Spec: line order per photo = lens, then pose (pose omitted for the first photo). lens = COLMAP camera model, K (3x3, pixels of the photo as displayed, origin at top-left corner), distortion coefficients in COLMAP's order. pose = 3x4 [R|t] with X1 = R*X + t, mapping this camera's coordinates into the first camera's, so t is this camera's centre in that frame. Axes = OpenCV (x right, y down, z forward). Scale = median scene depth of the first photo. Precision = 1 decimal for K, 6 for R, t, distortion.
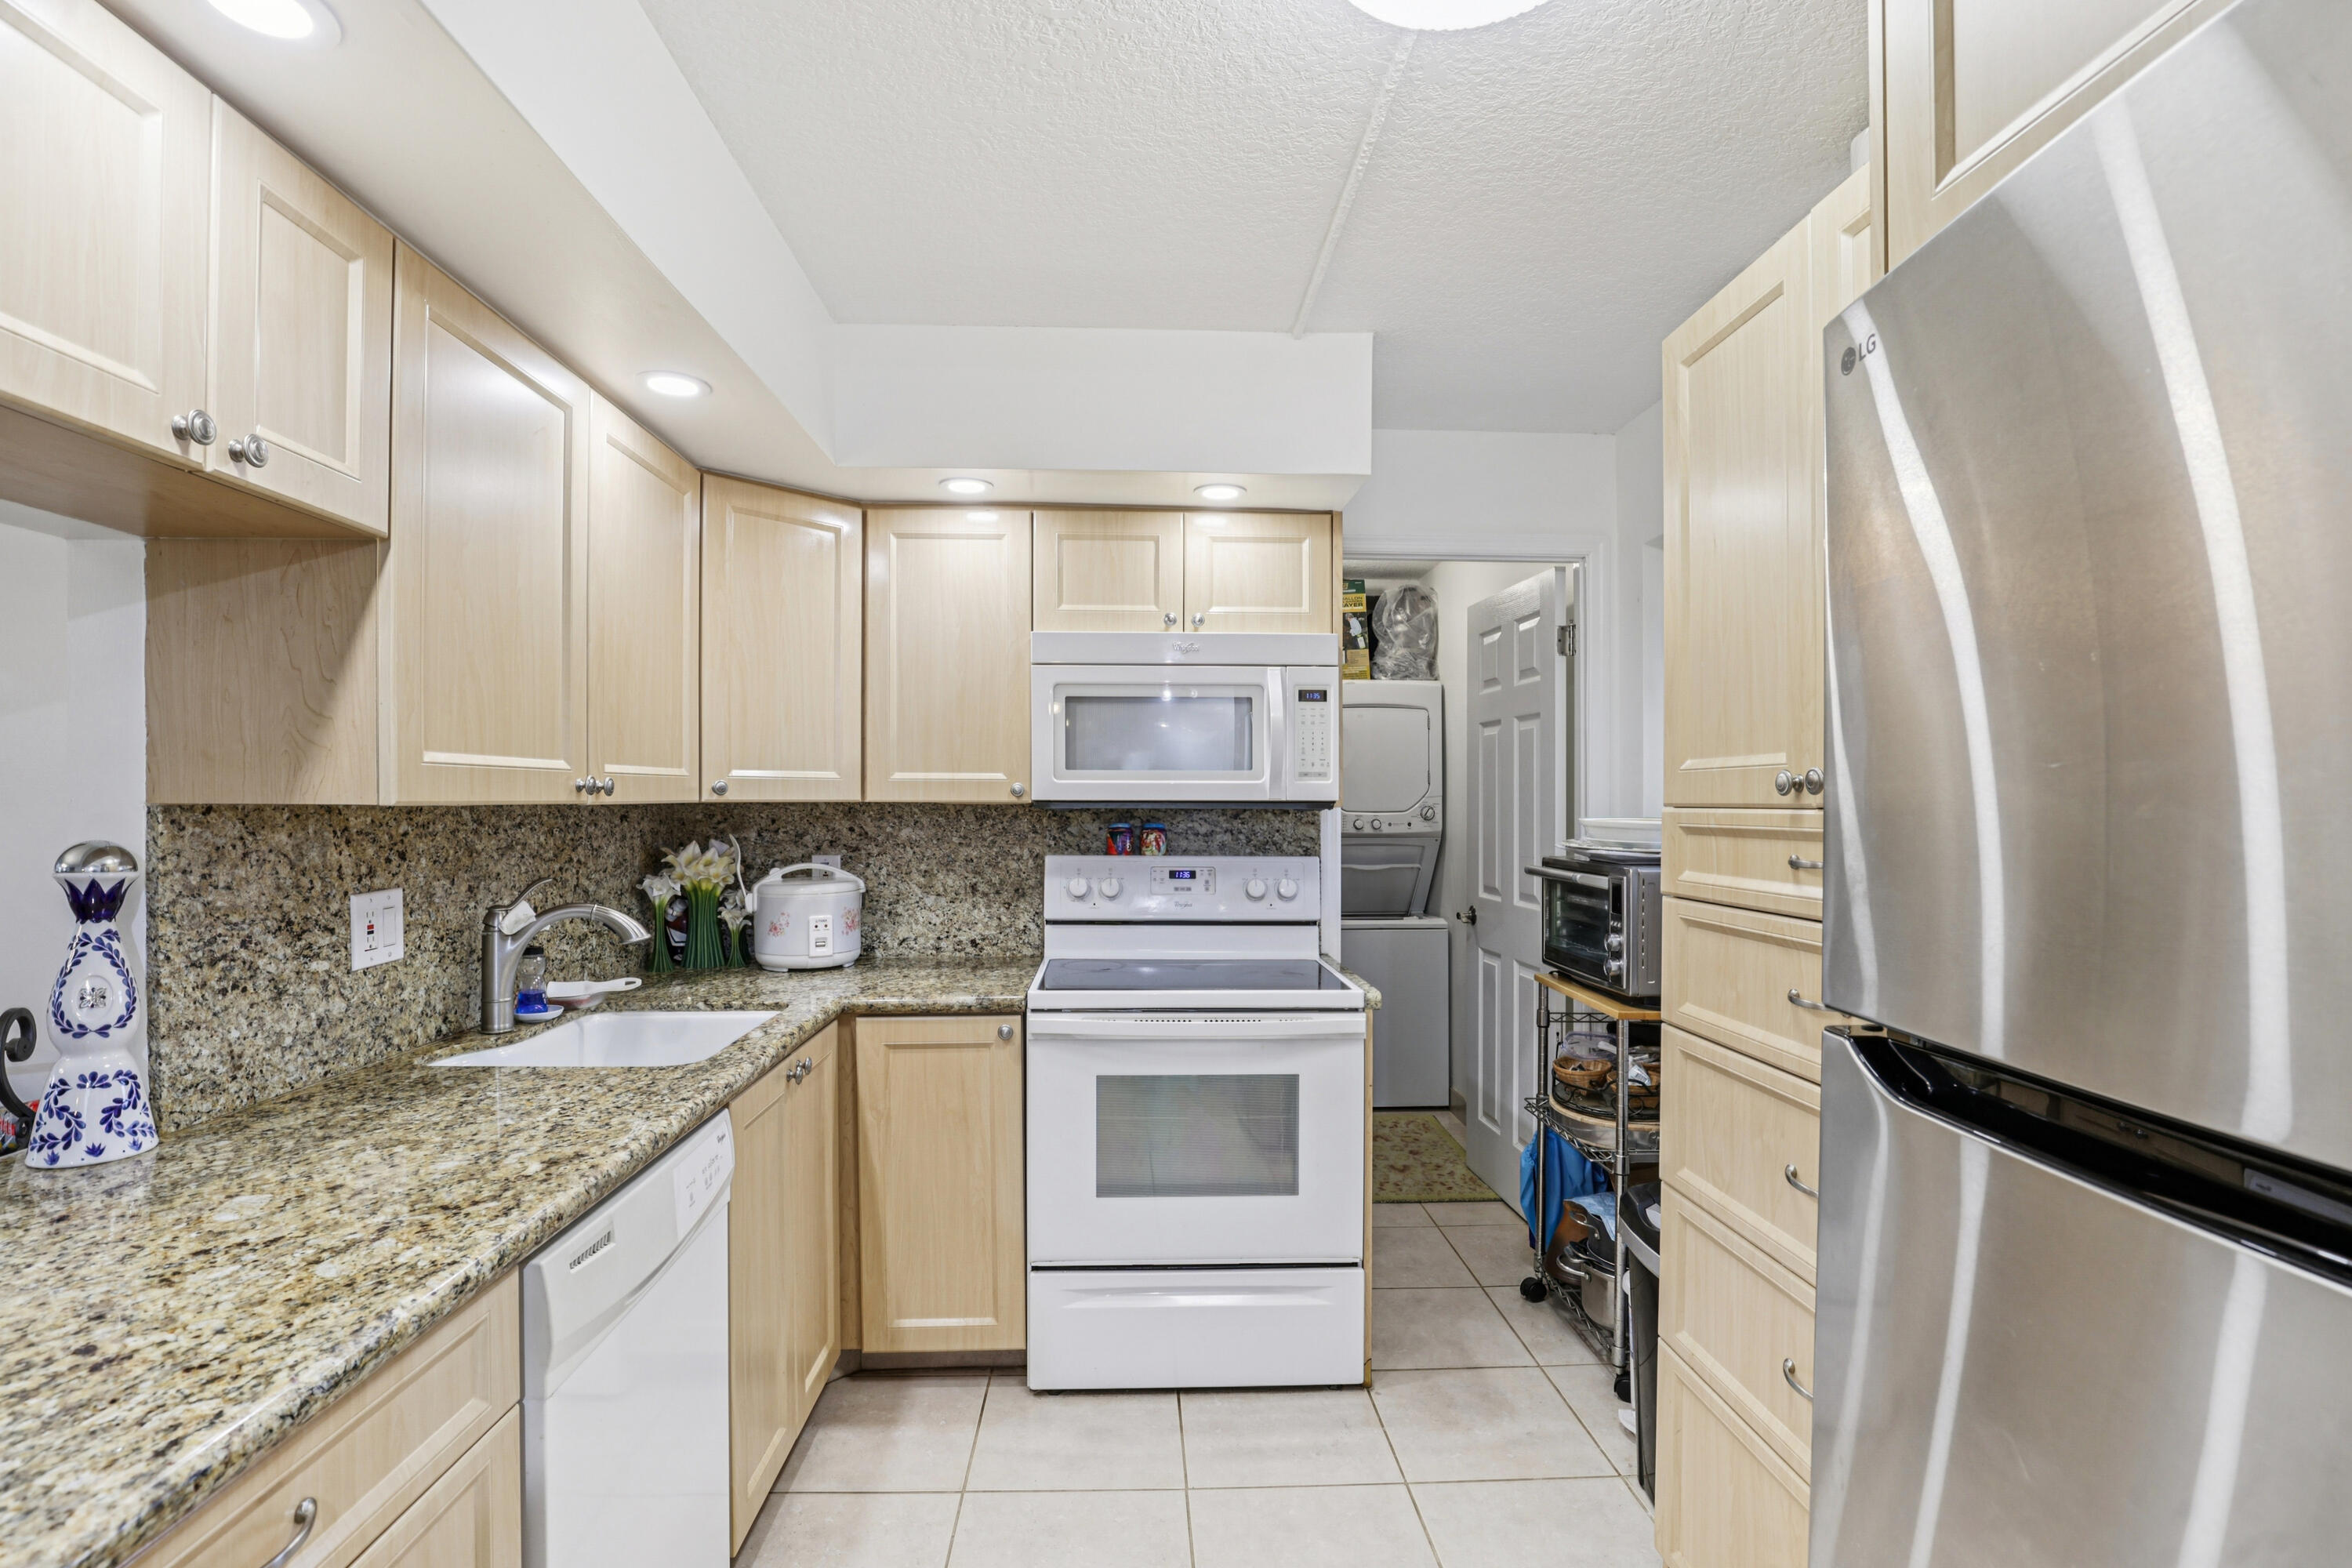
lens RADIAL K [[1098.3, 0, 1180.3], [0, 1098.3, 797.1], [0, 0, 1]] dist [-0.031433, 0.003729]
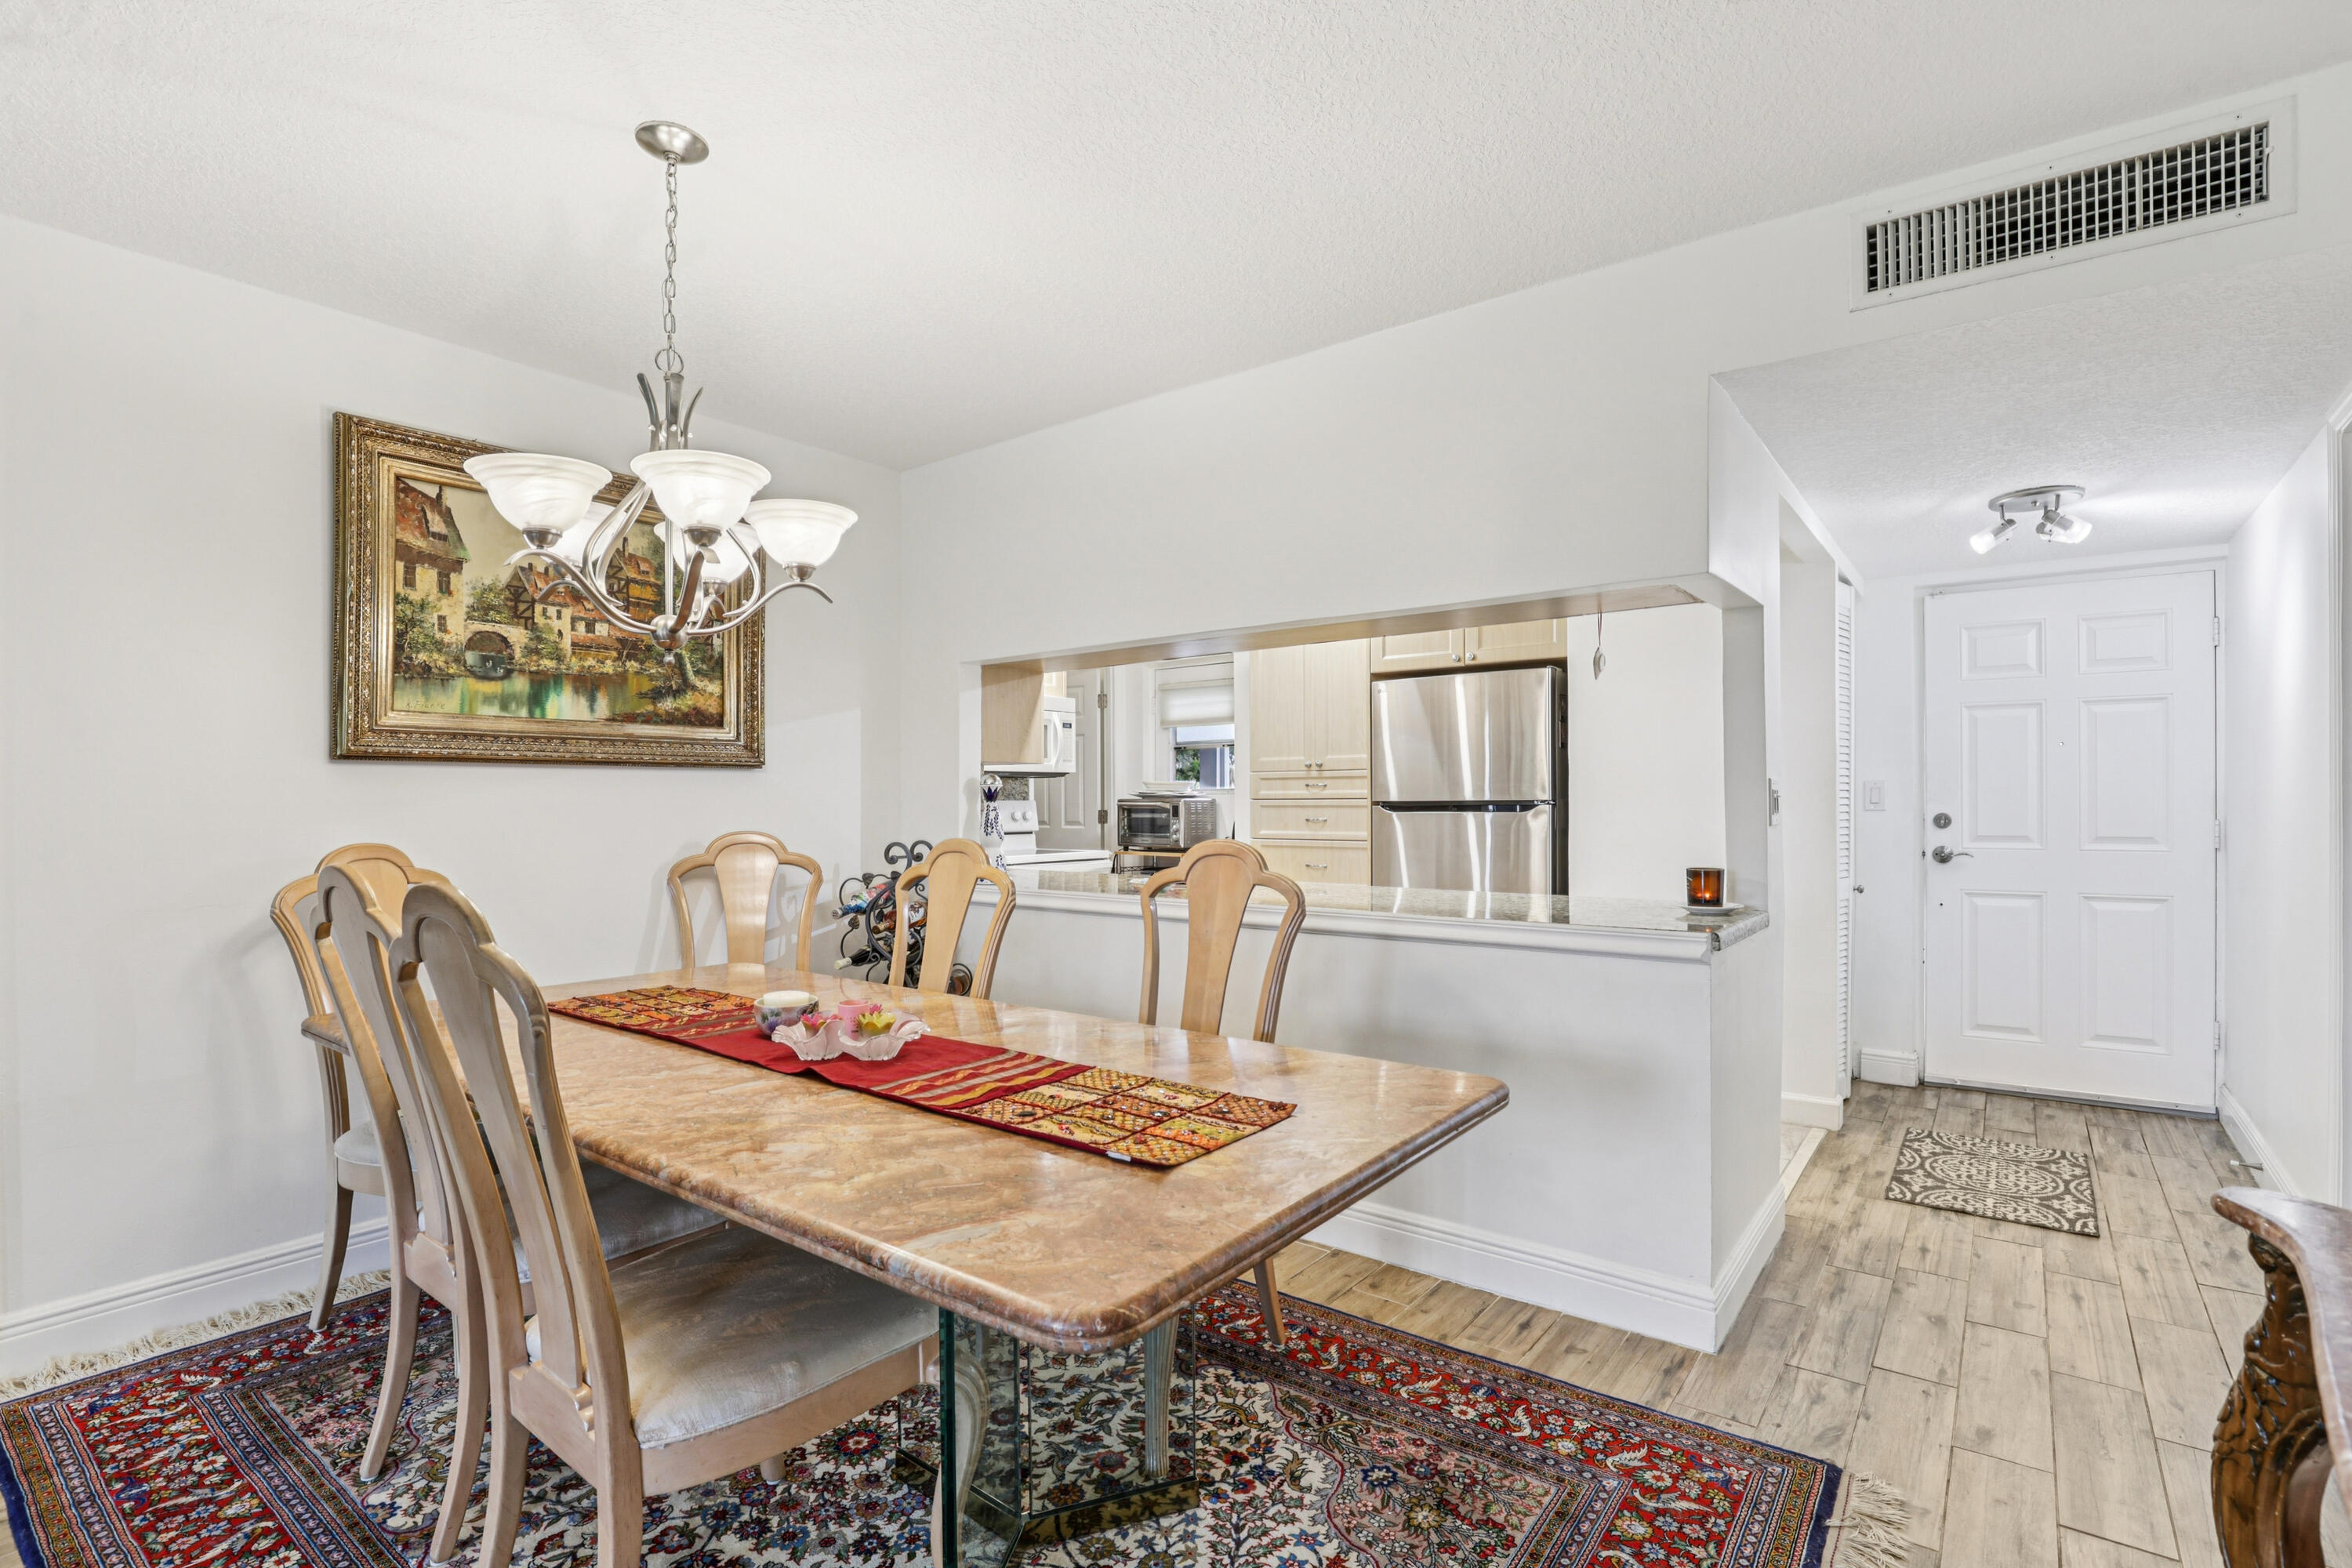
lens RADIAL K [[1098.3, 0, 1182.6], [0, 1098.3, 805.1], [0, 0, 1]] dist [-0.031433, 0.003729]
pose [[0.650635, -0.011189, 0.759308, -1.309359], [0.004113, 0.999929, 0.011210, 0.042324], [-0.759380, -0.004171, 0.650634, -0.583418]]
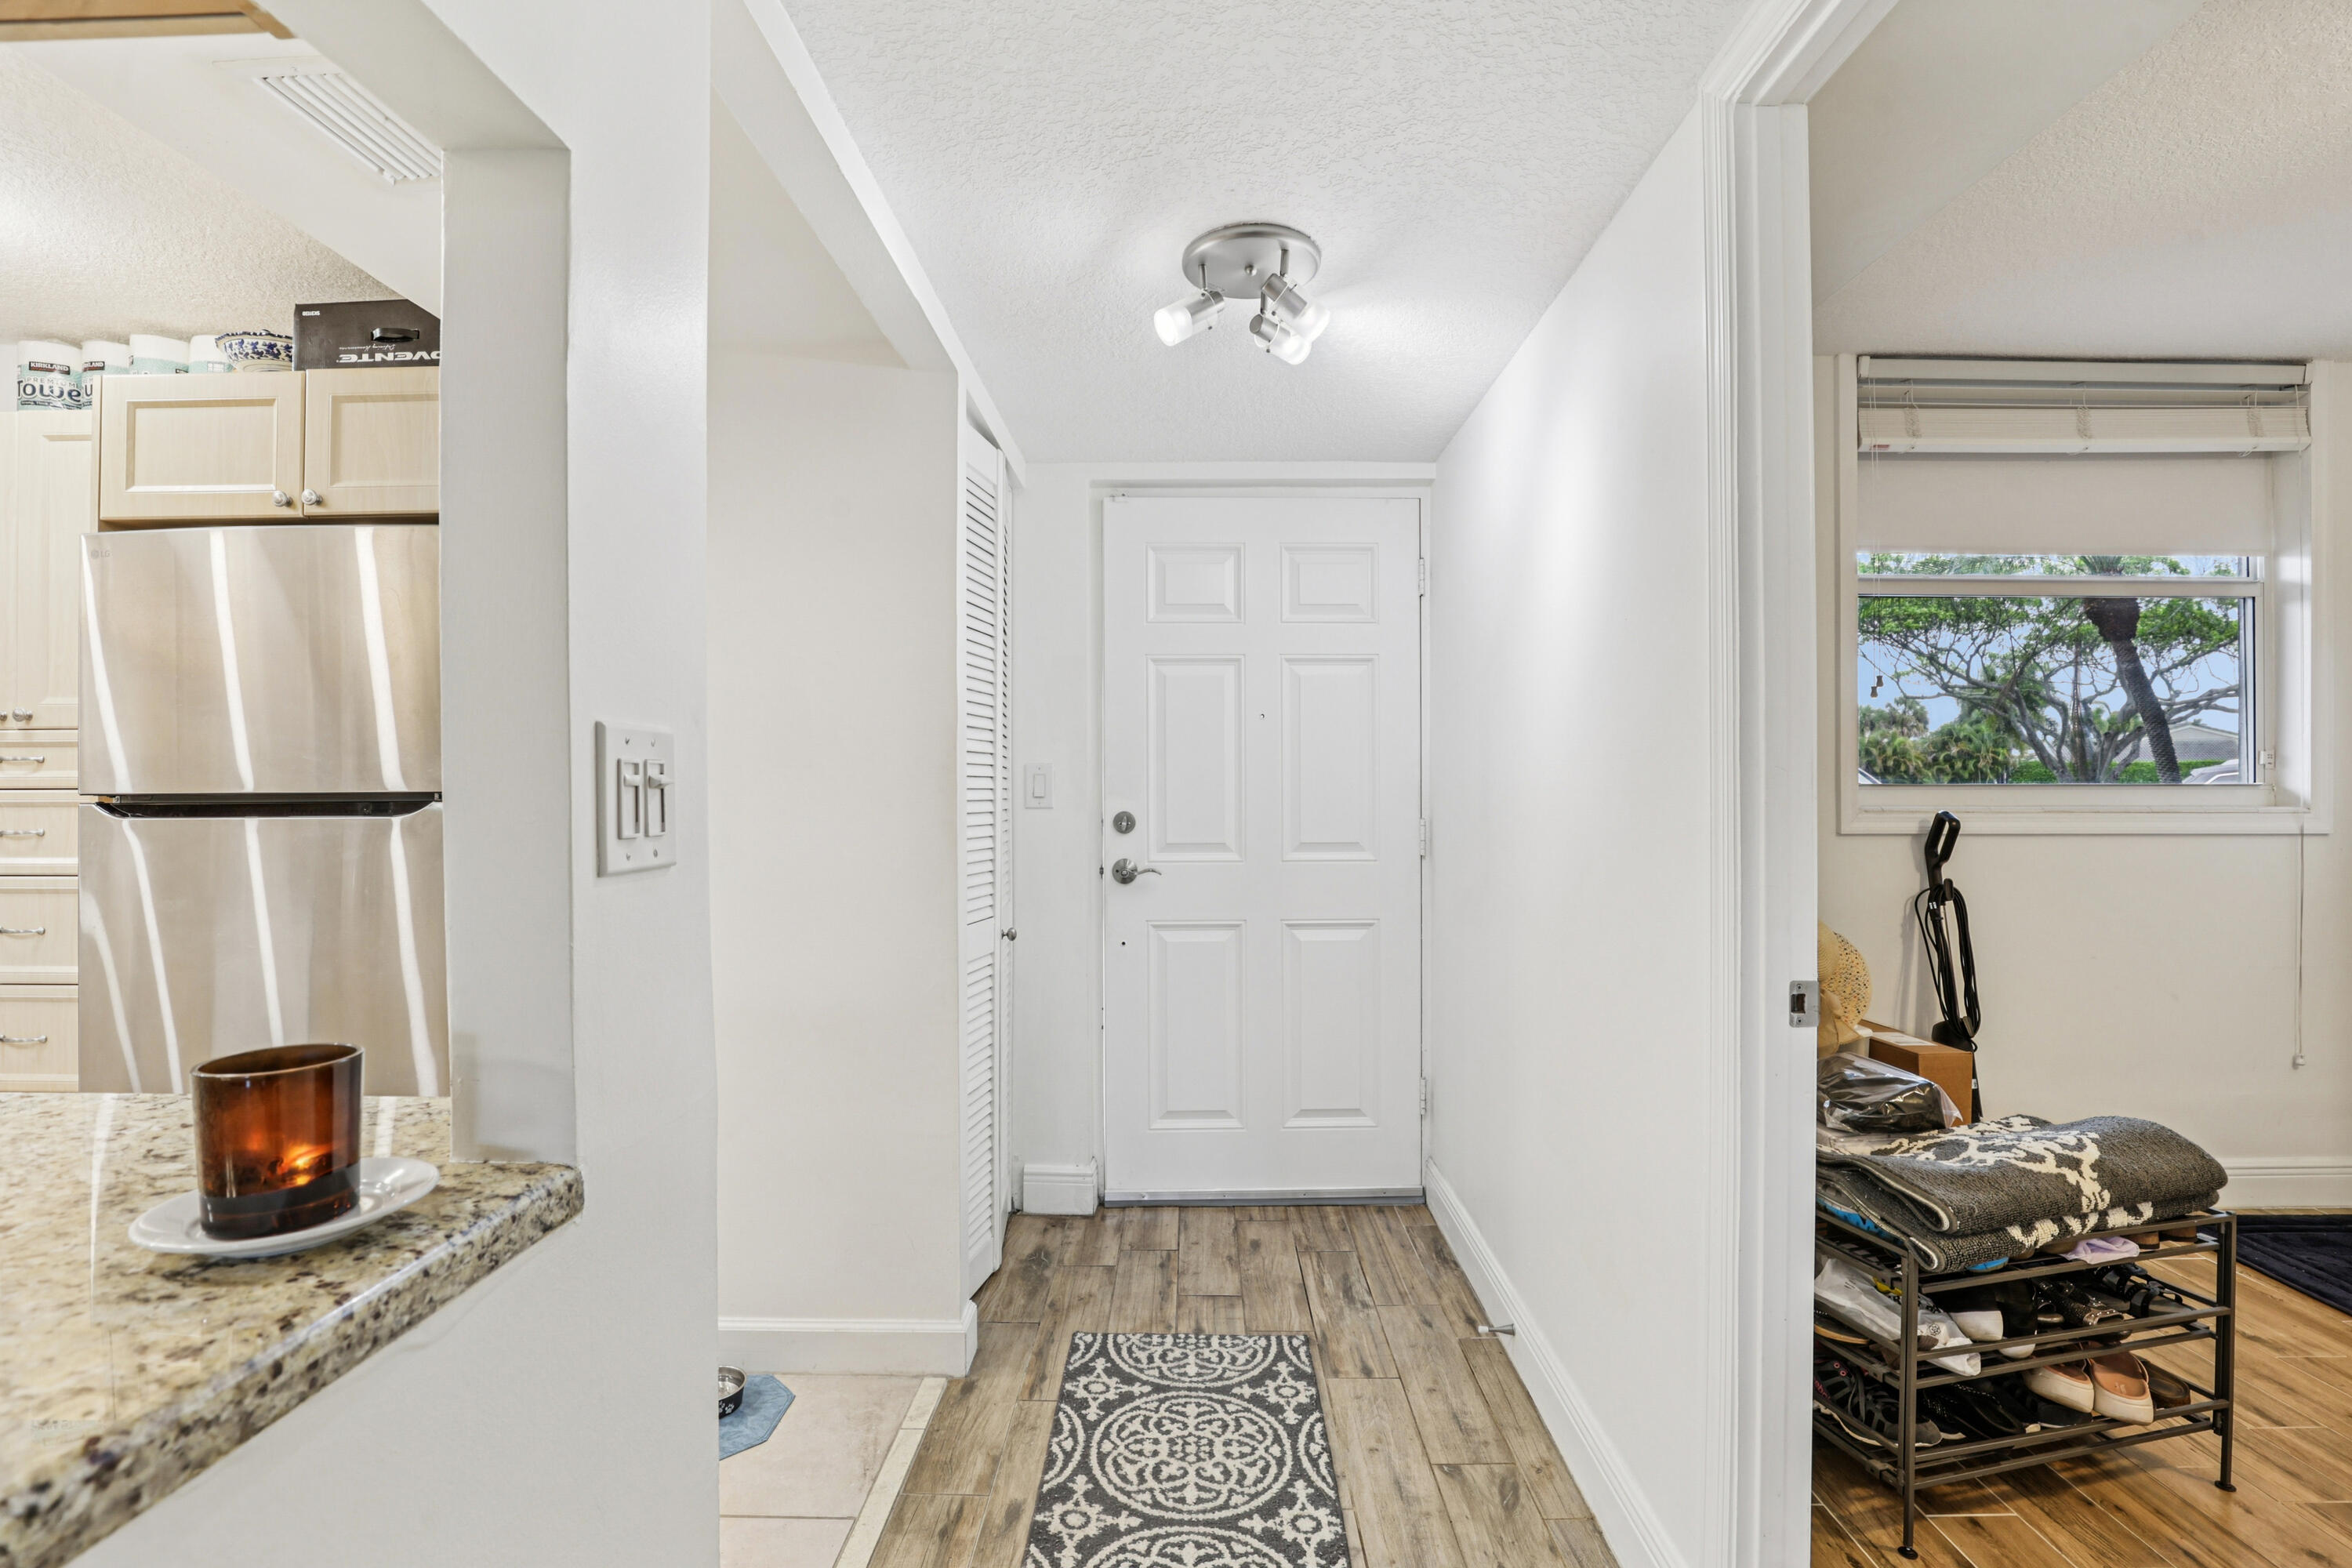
lens RADIAL K [[1098.3, 0, 1179.1], [0, 1098.3, 784.5], [0, 0, 1]] dist [-0.031433, 0.003729]
pose [[0.065559, 0.000655, 0.997849, -0.526358], [-0.001991, 0.999998, -0.000526, 0.048697], [-0.997847, -0.001952, 0.065560, -0.528381]]
